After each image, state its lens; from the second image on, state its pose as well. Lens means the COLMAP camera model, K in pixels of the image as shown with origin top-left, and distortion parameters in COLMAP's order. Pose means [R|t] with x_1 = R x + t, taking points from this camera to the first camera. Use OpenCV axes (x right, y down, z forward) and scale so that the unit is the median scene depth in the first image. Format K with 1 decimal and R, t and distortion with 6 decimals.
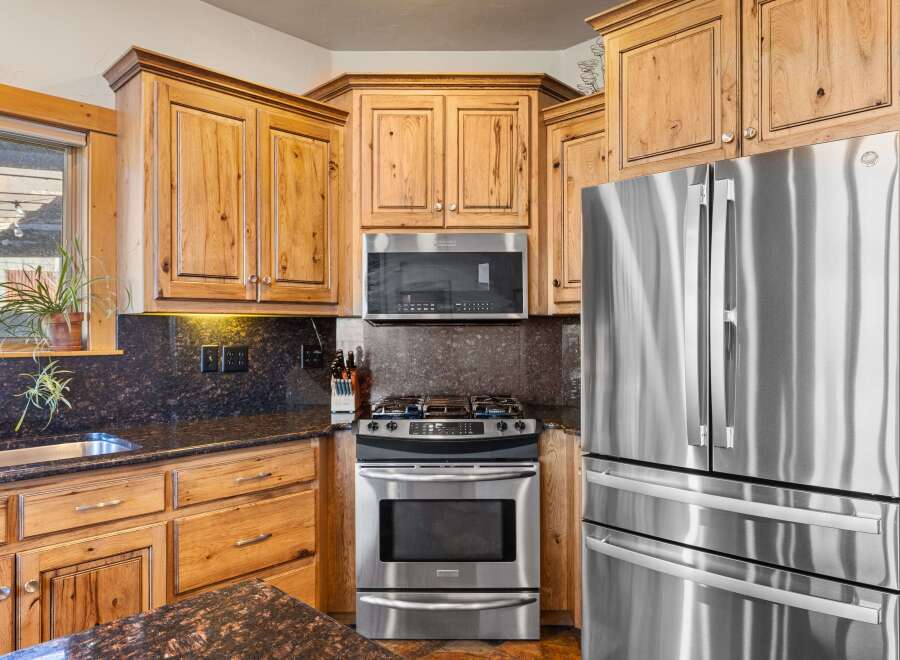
lens RADIAL K [[624.4, 0, 450.0], [0, 624.4, 330.0], [0, 0, 1]] dist [-0.009979, -0.001025]
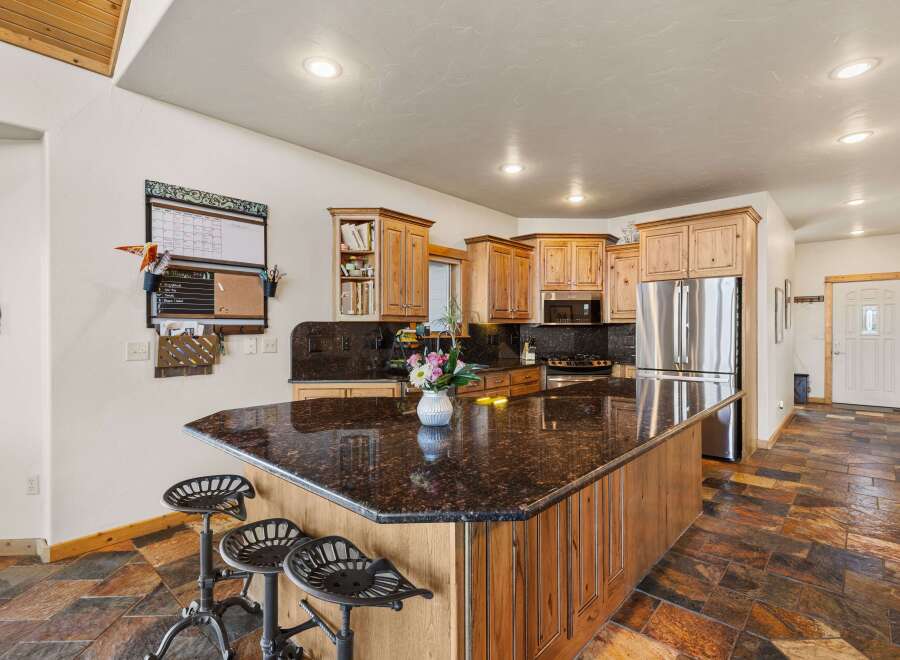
lens RADIAL K [[444.4, 0, 450.0], [0, 444.4, 330.0], [0, 0, 1]] dist [0.000963, -0.000070]
pose [[0.999325, 0.000673, 0.036736, -0.600812], [-0.000769, 0.999996, 0.002602, 0.000424], [-0.036735, -0.002629, 0.999322, -0.891591]]
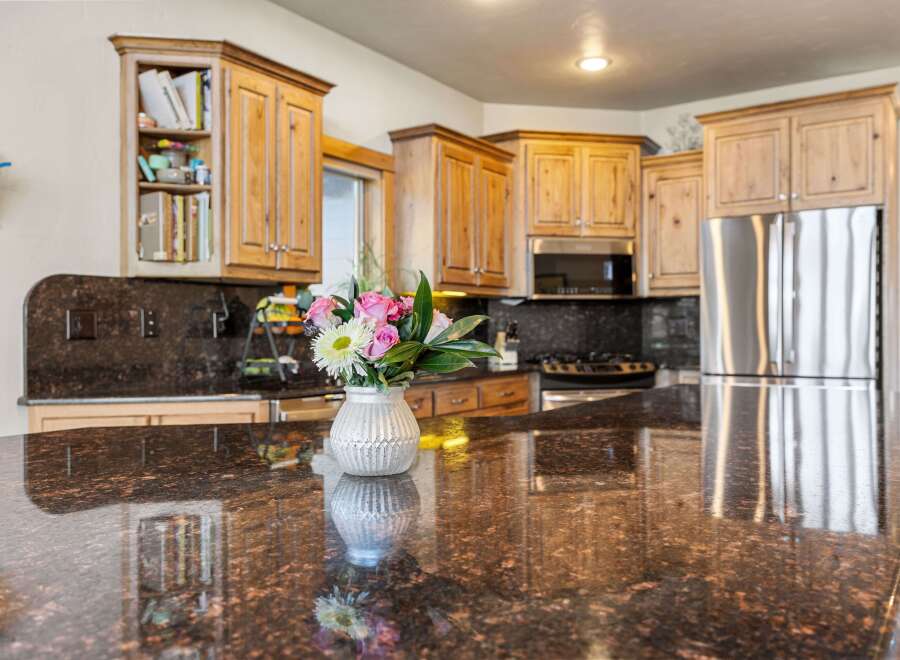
lens RADIAL K [[749.2, 0, 450.0], [0, 749.2, 330.0], [0, 0, 1]] dist [-0.006351, -0.005620]
pose [[0.983554, -0.002400, 0.180596, -0.634115], [0.002555, 0.999997, -0.000626, 0.056421], [-0.180594, 0.001077, 0.983557, -0.681319]]
